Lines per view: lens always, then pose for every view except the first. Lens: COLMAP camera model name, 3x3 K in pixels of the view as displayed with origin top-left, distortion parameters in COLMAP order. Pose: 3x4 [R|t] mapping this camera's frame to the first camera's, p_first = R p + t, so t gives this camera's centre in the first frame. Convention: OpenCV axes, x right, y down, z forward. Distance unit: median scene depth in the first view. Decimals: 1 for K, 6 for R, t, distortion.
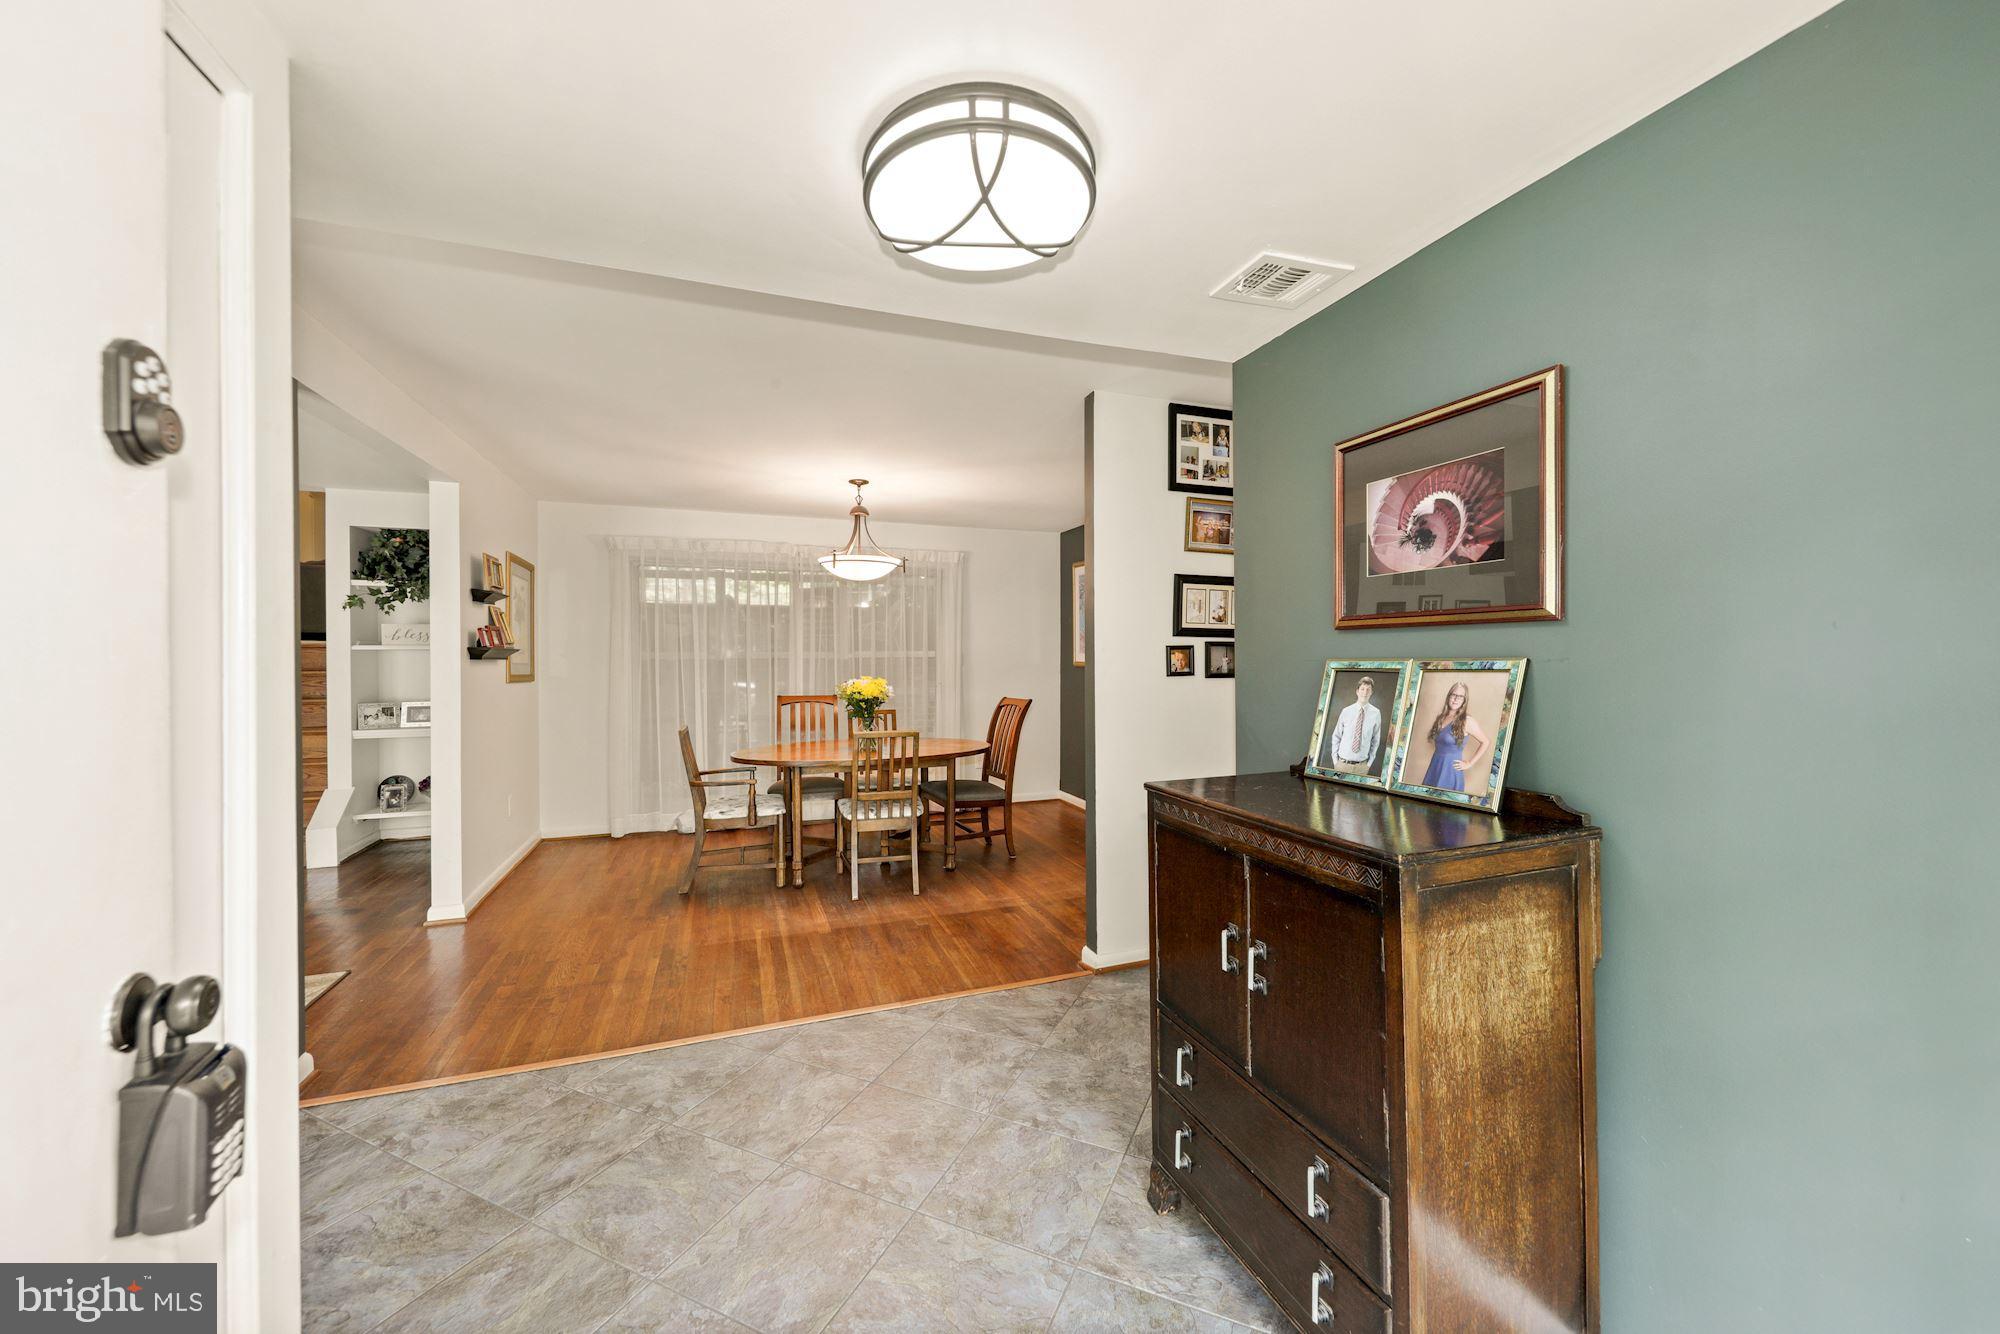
lens RADIAL K [[743.0, 0, 1013.8], [0, 743.0, 663.7], [0, 0, 1]] dist [-0.001079, -0.000149]
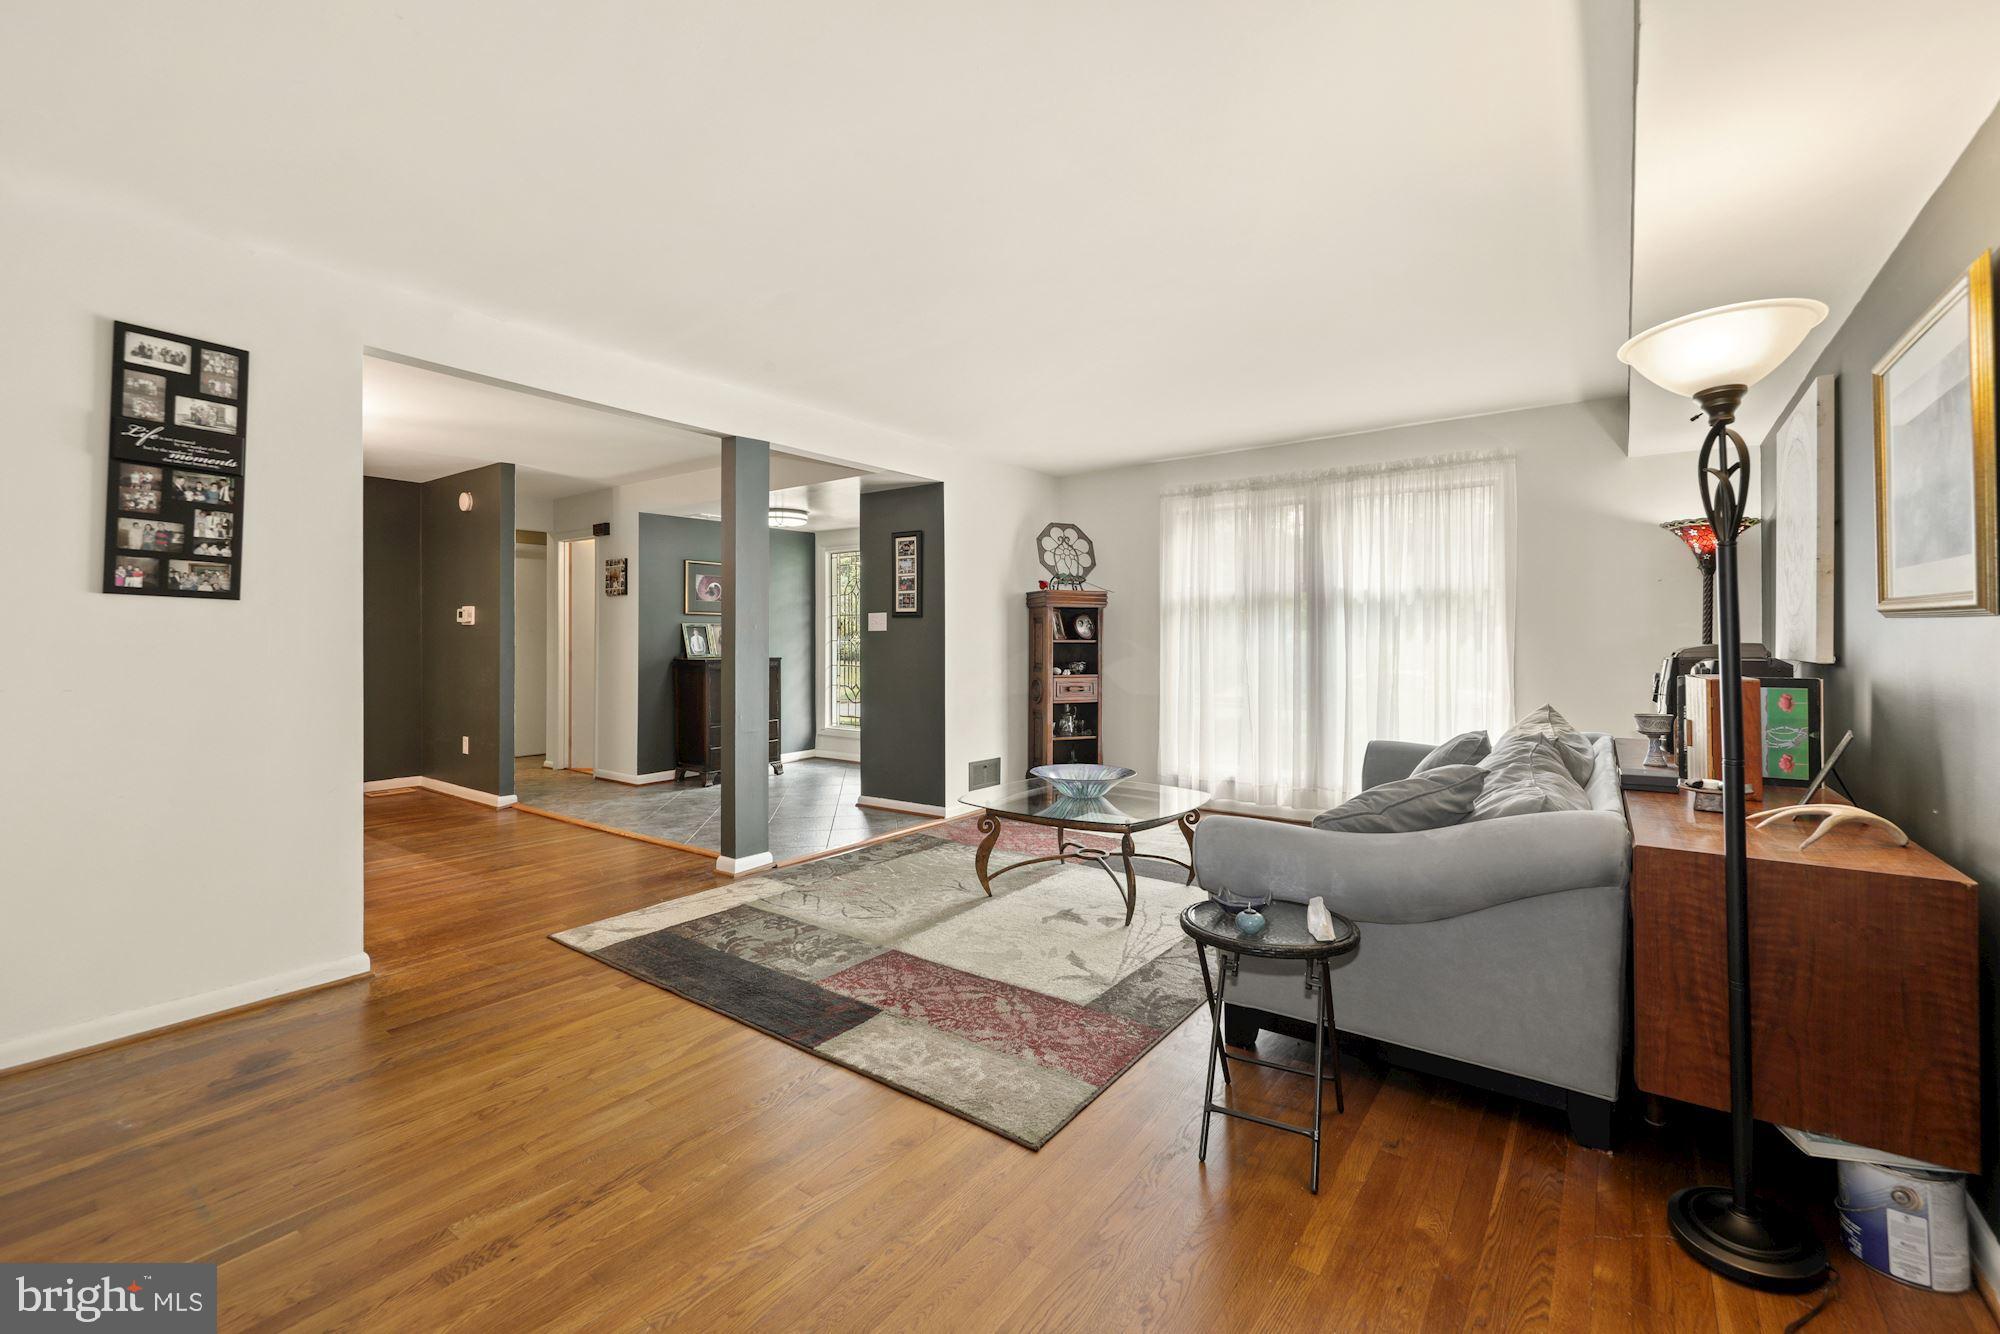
lens RADIAL K [[832.1, 0, 1007.4], [0, 832.1, 636.2], [0, 0, 1]] dist [0.009174, -0.000230]
pose [[-0.535924, 0.008367, 0.844225, -1.430680], [0.012398, 0.999921, -0.002039, 0.031253], [-0.844175, 0.009374, -0.535985, 0.724361]]
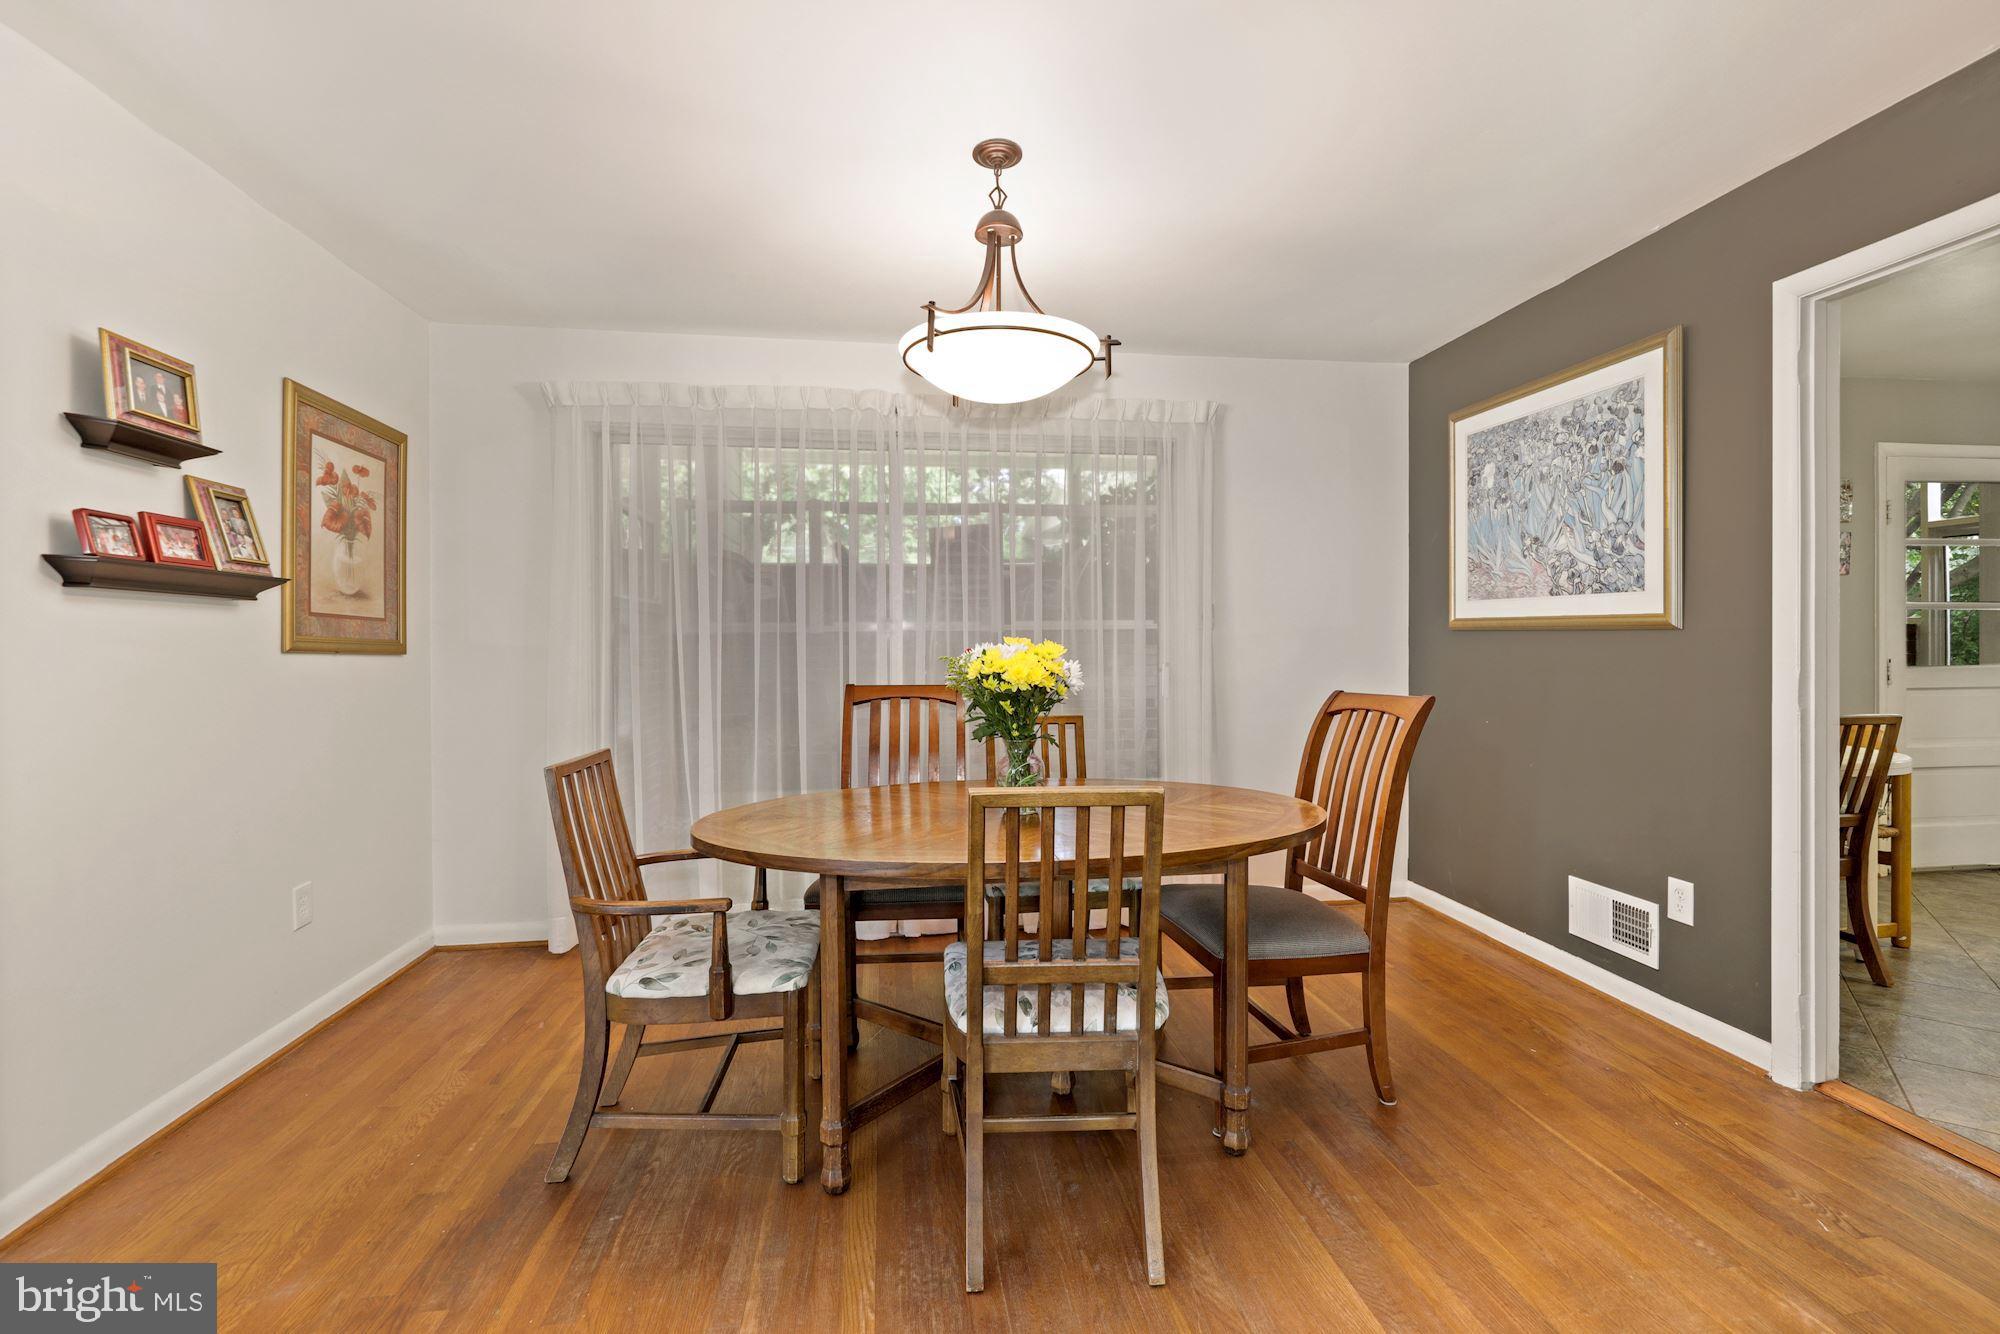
lens RADIAL K [[858.4, 0, 1006.2], [0, 858.4, 652.7], [0, 0, 1]] dist [0.000003, -0.000100]
pose [[0.973034, -0.001544, -0.230656, -0.097896], [0.000187, 0.999983, -0.005906, 0.029348], [0.230661, 0.005703, 0.973017, 0.555025]]
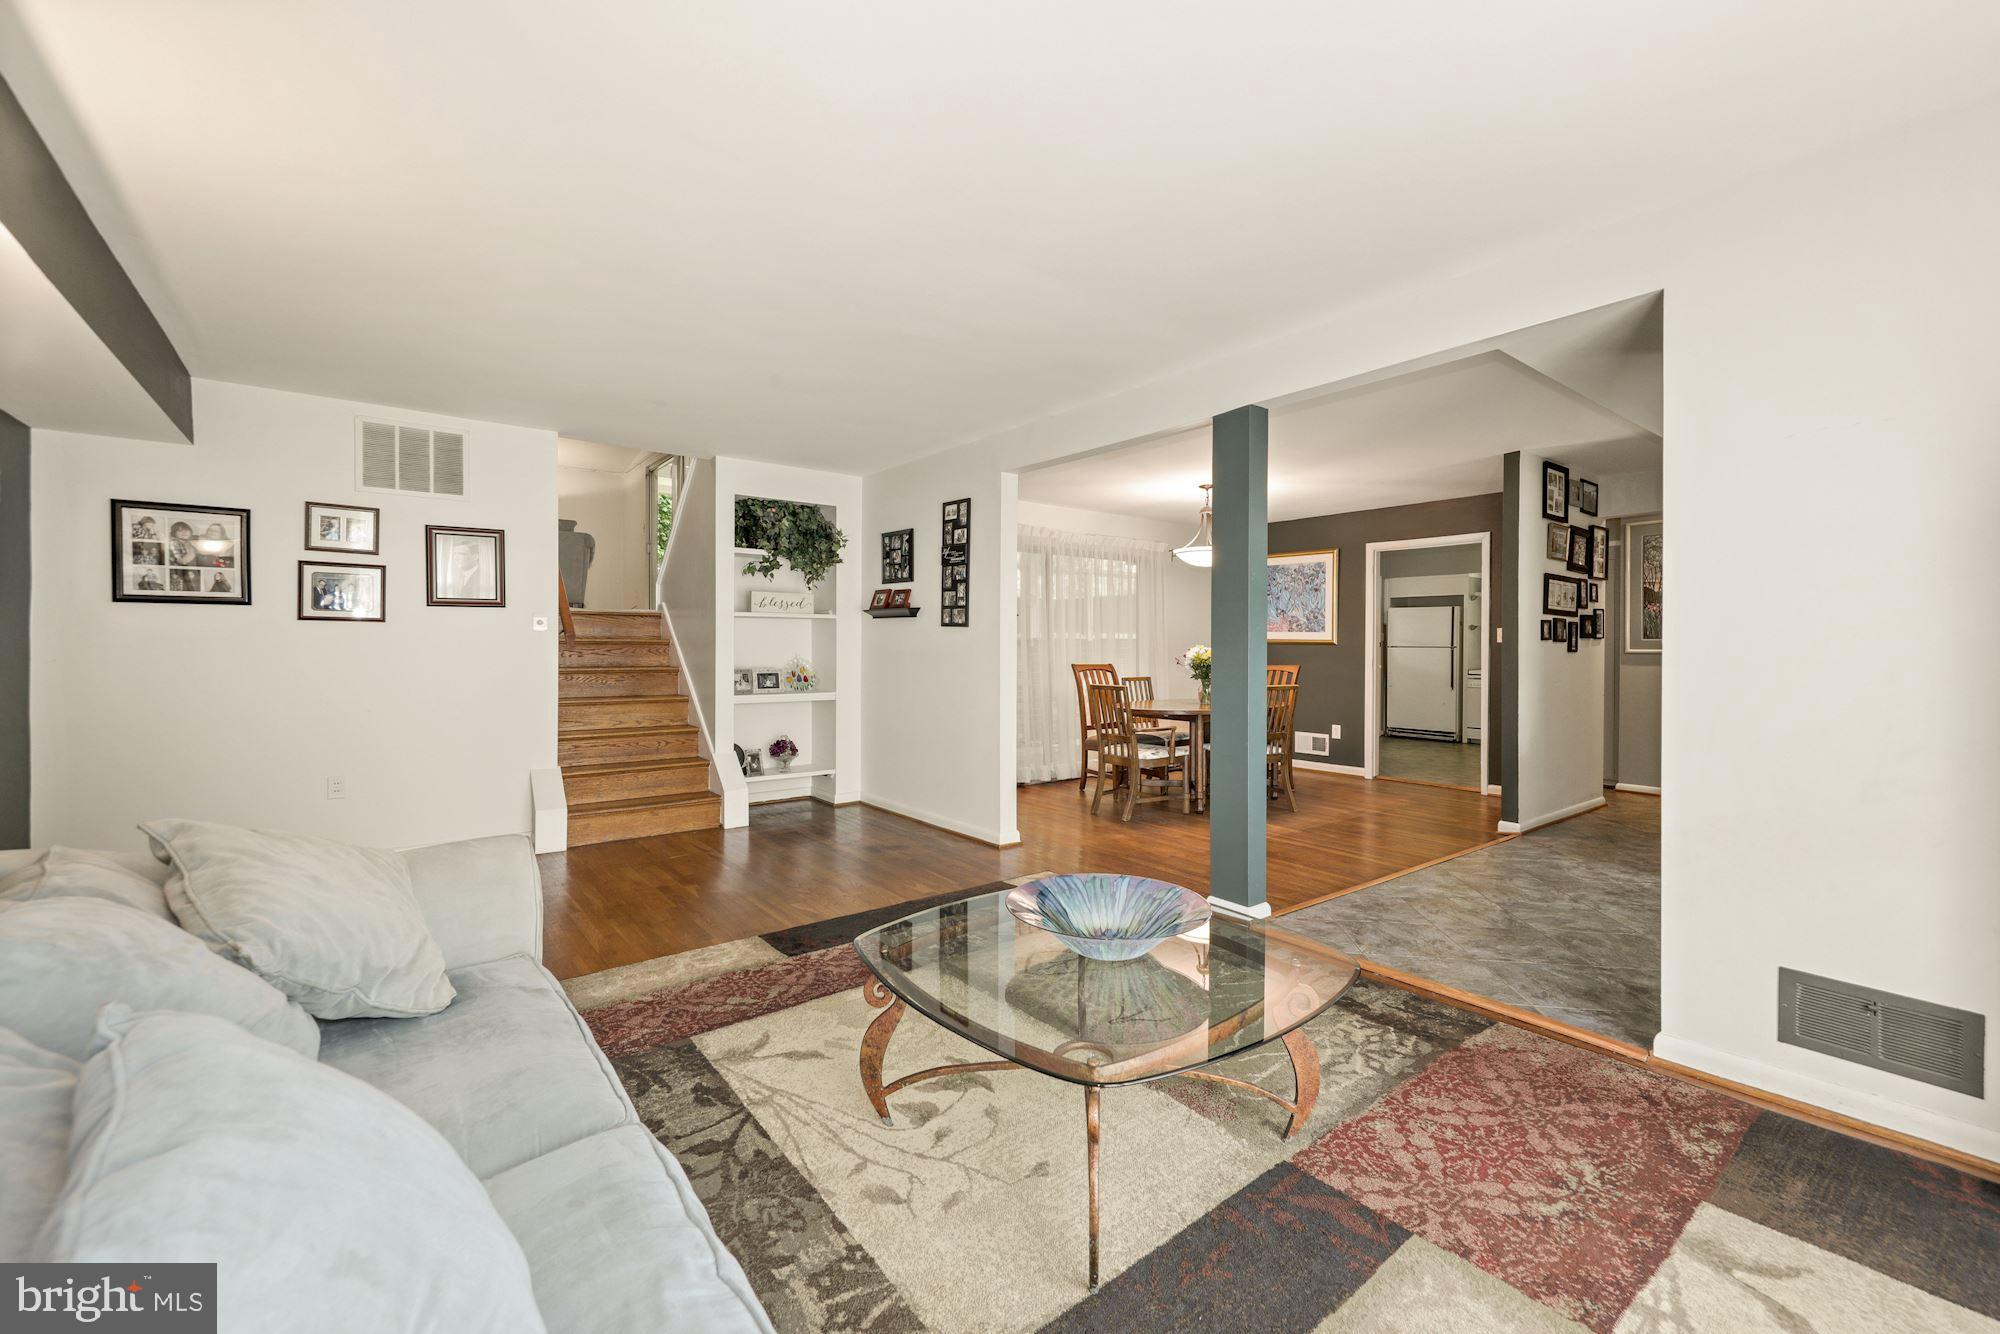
lens RADIAL K [[814.4, 0, 1000.7], [0, 814.4, 651.0], [0, 0, 1]] dist [0.015315, -0.000224]
pose [[0.958453, 0.006040, 0.285187, -0.928762], [-0.003803, 0.999958, -0.008396, 0.039640], [-0.285226, 0.006963, 0.958435, -0.196976]]
